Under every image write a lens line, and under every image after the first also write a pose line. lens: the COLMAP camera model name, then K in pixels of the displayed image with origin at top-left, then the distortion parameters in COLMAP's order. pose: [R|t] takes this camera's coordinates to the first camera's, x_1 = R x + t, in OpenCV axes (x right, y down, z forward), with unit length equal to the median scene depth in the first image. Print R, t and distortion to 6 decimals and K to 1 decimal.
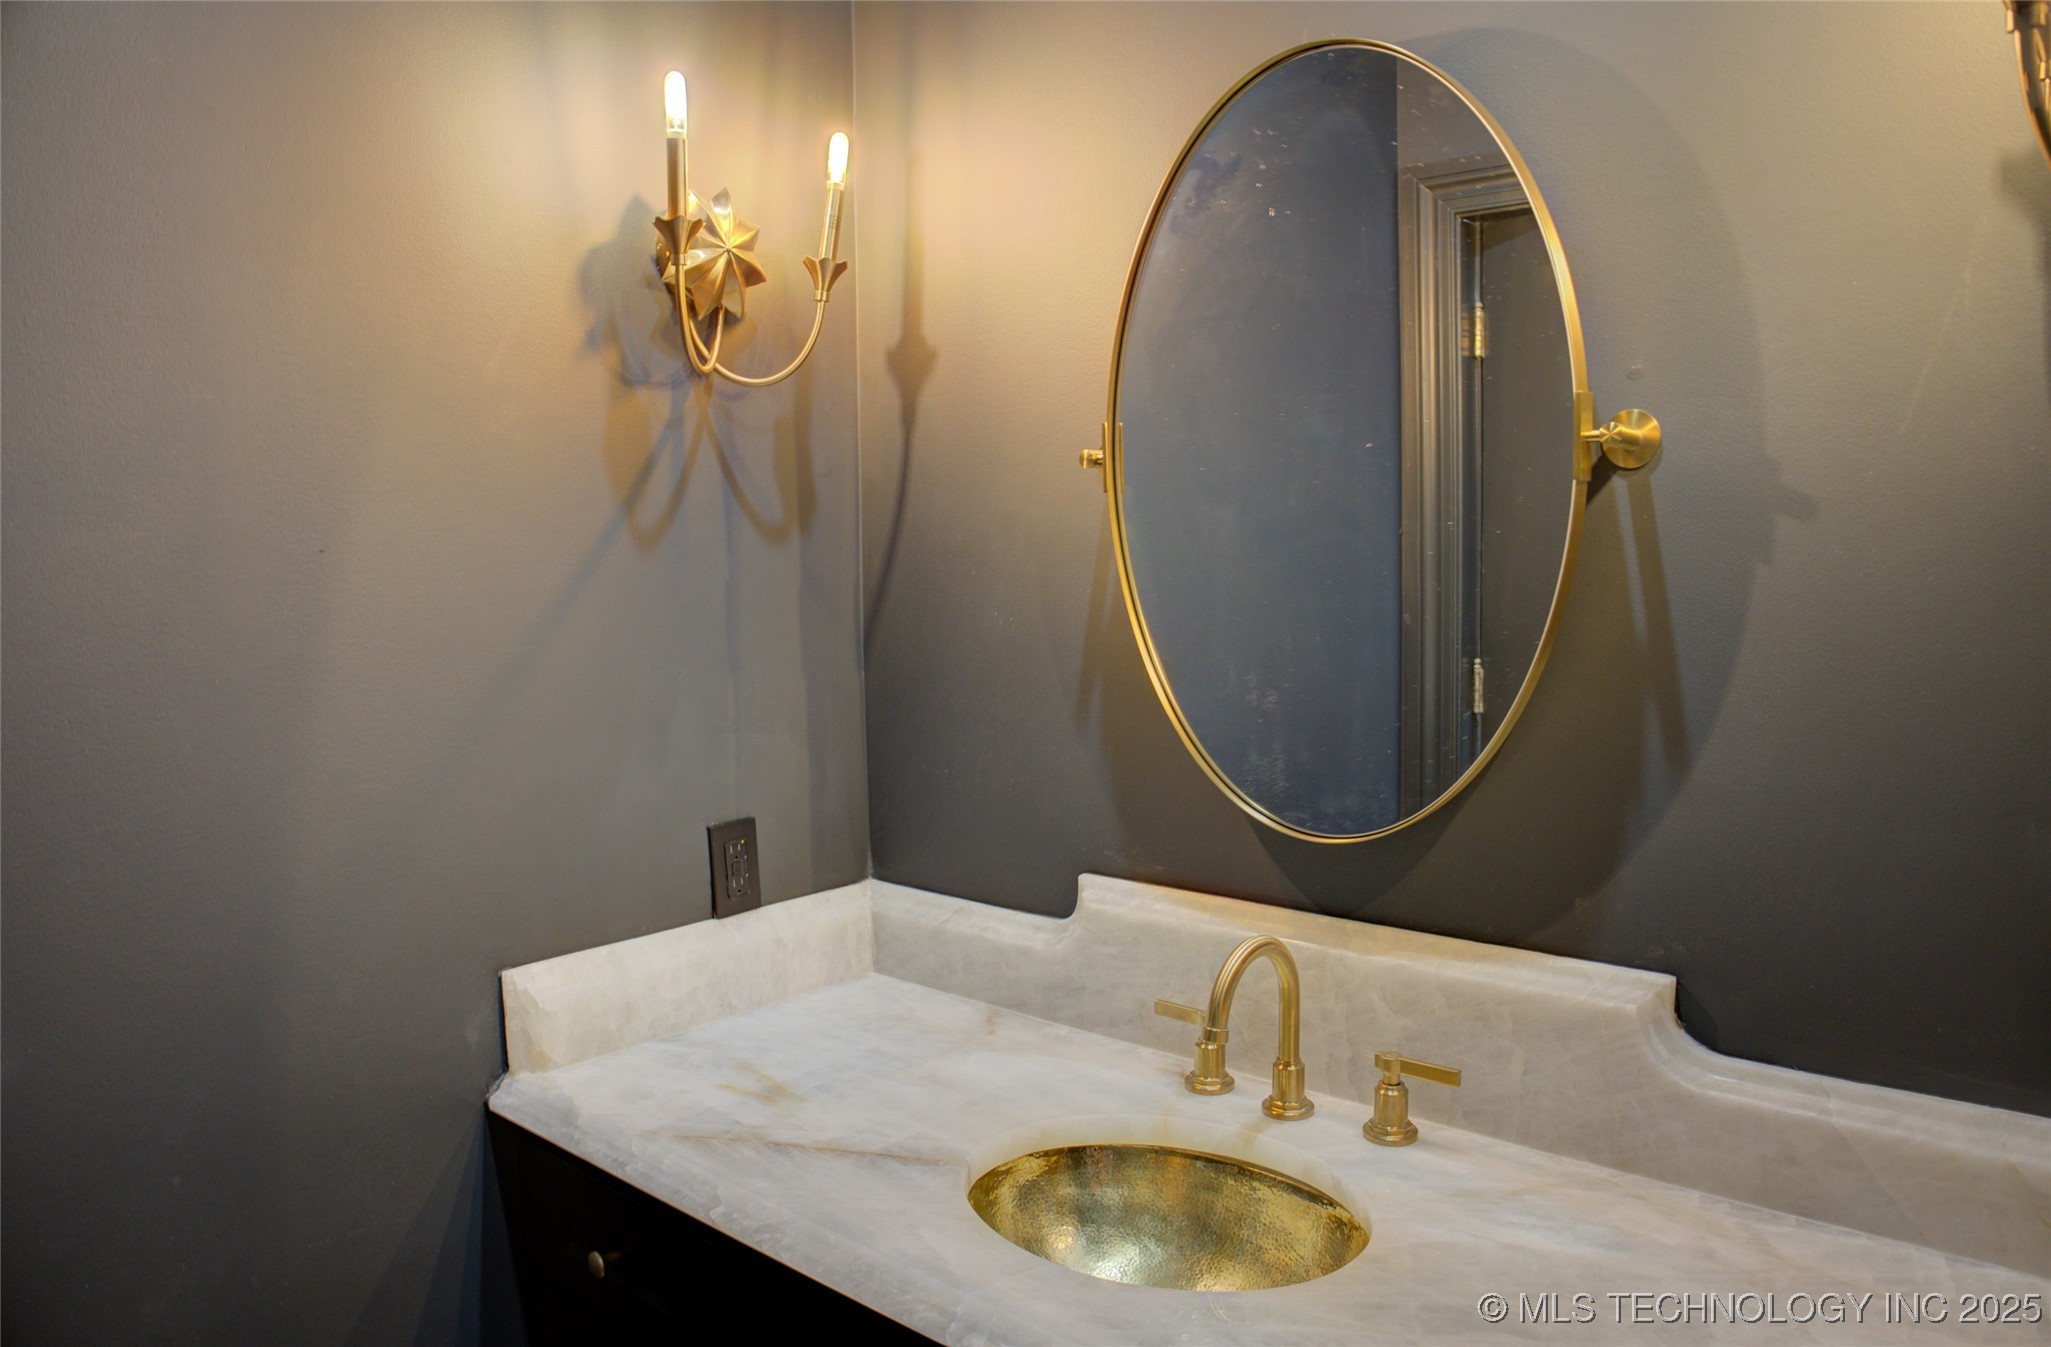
lens RADIAL K [[1403.6, 0, 1083.2], [0, 1403.6, 669.2], [0, 0, 1]] dist [-0.136893, 0.085288]
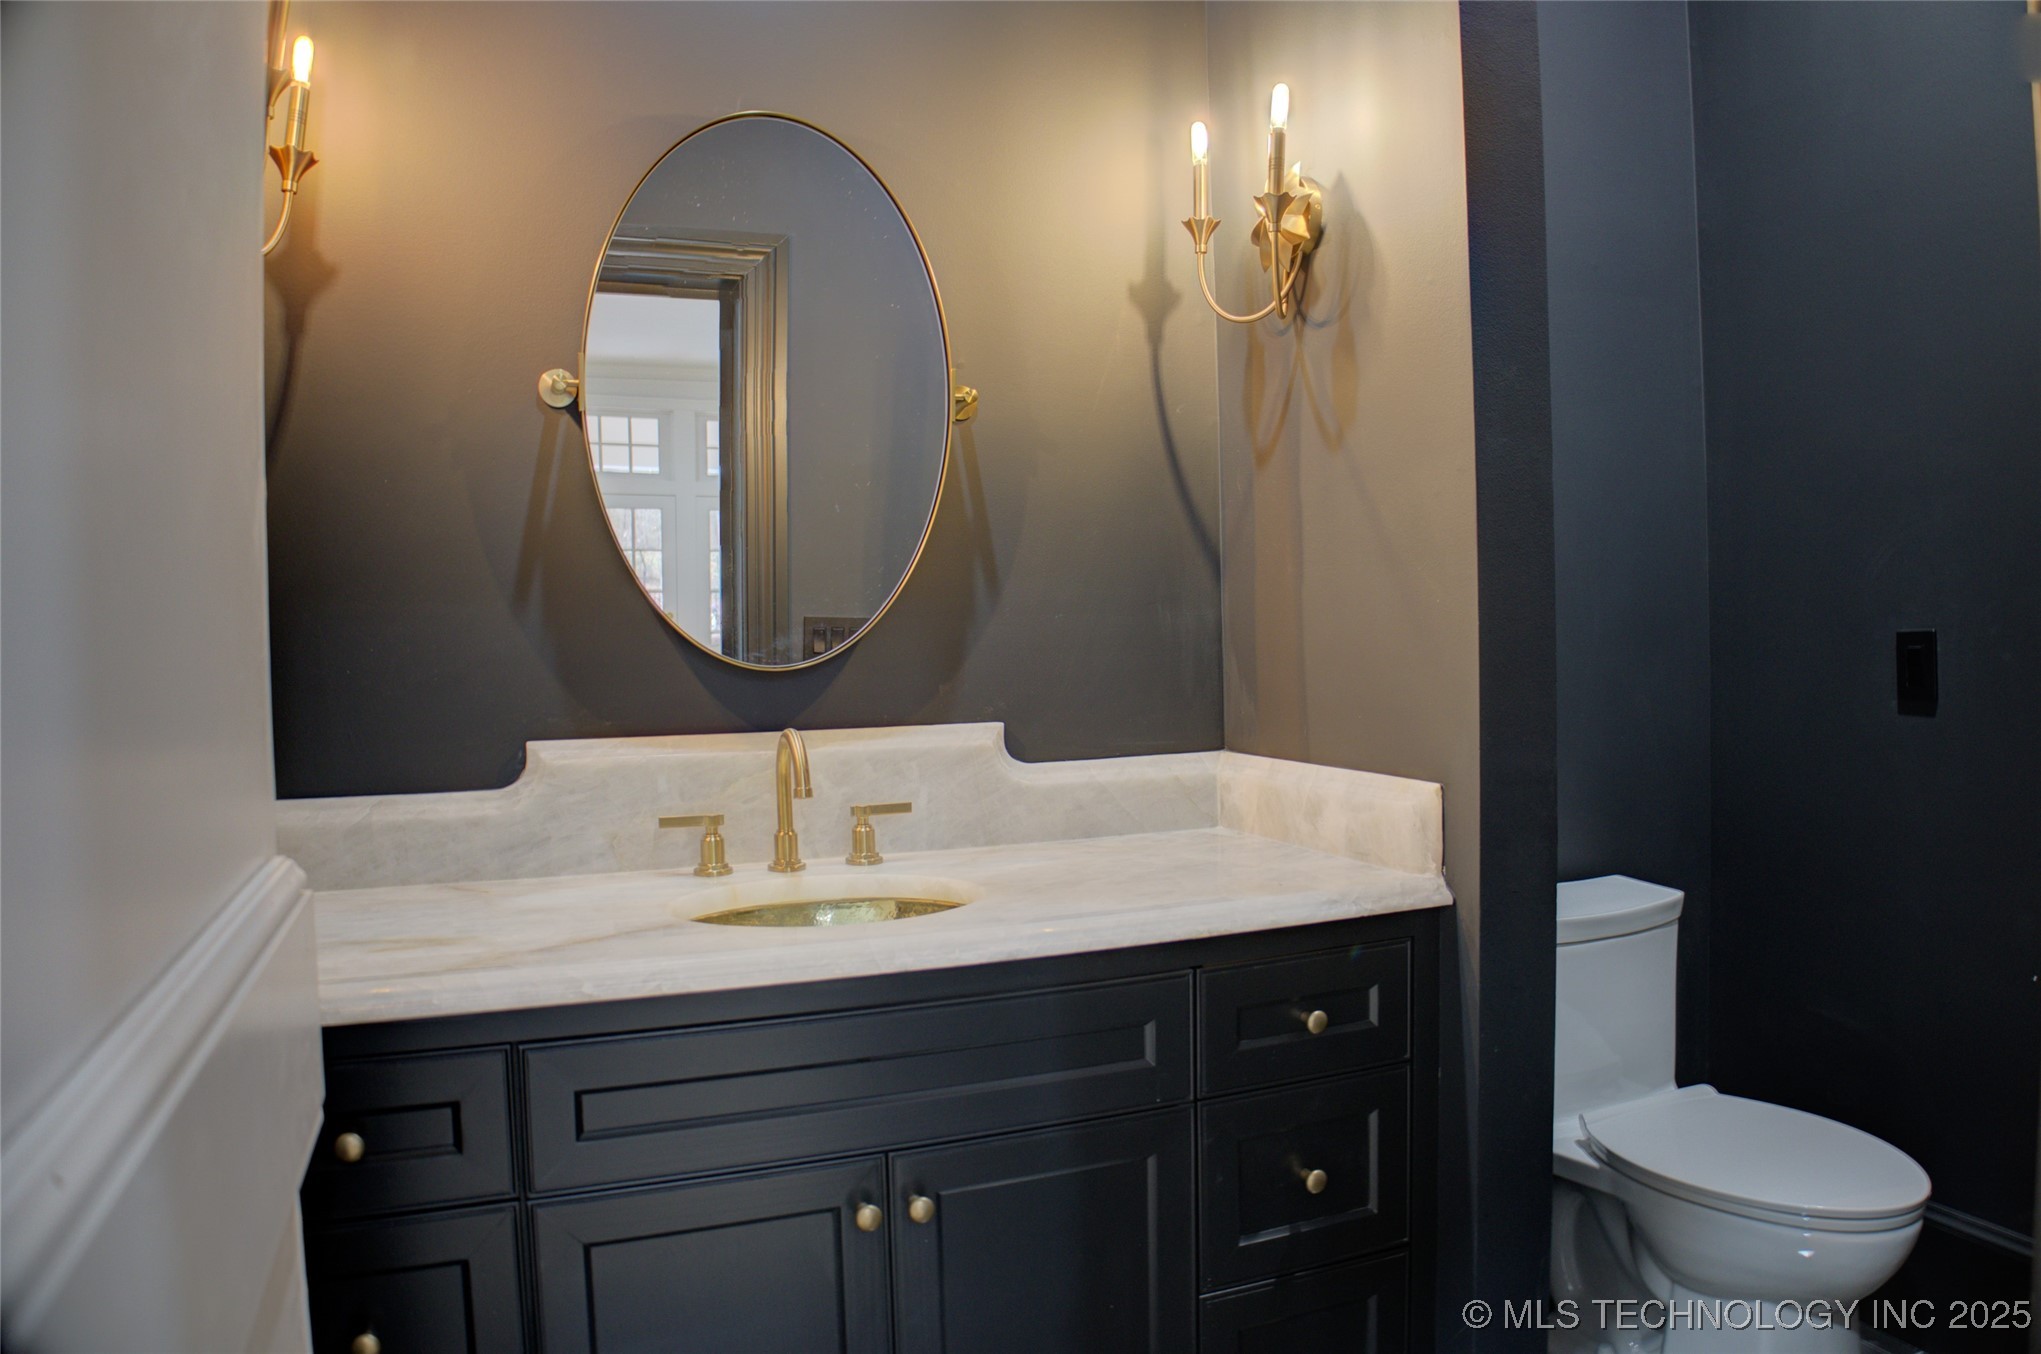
lens RADIAL K [[1380.1, 0, 1053.7], [0, 1380.1, 676.7], [0, 0, 1]] dist [-0.079211, 0.003128]
pose [[0.496390, -0.015931, 0.867954, -0.915936], [0.104973, 0.993596, -0.041798, 0.225172], [-0.861730, 0.111860, 0.494883, 0.091578]]
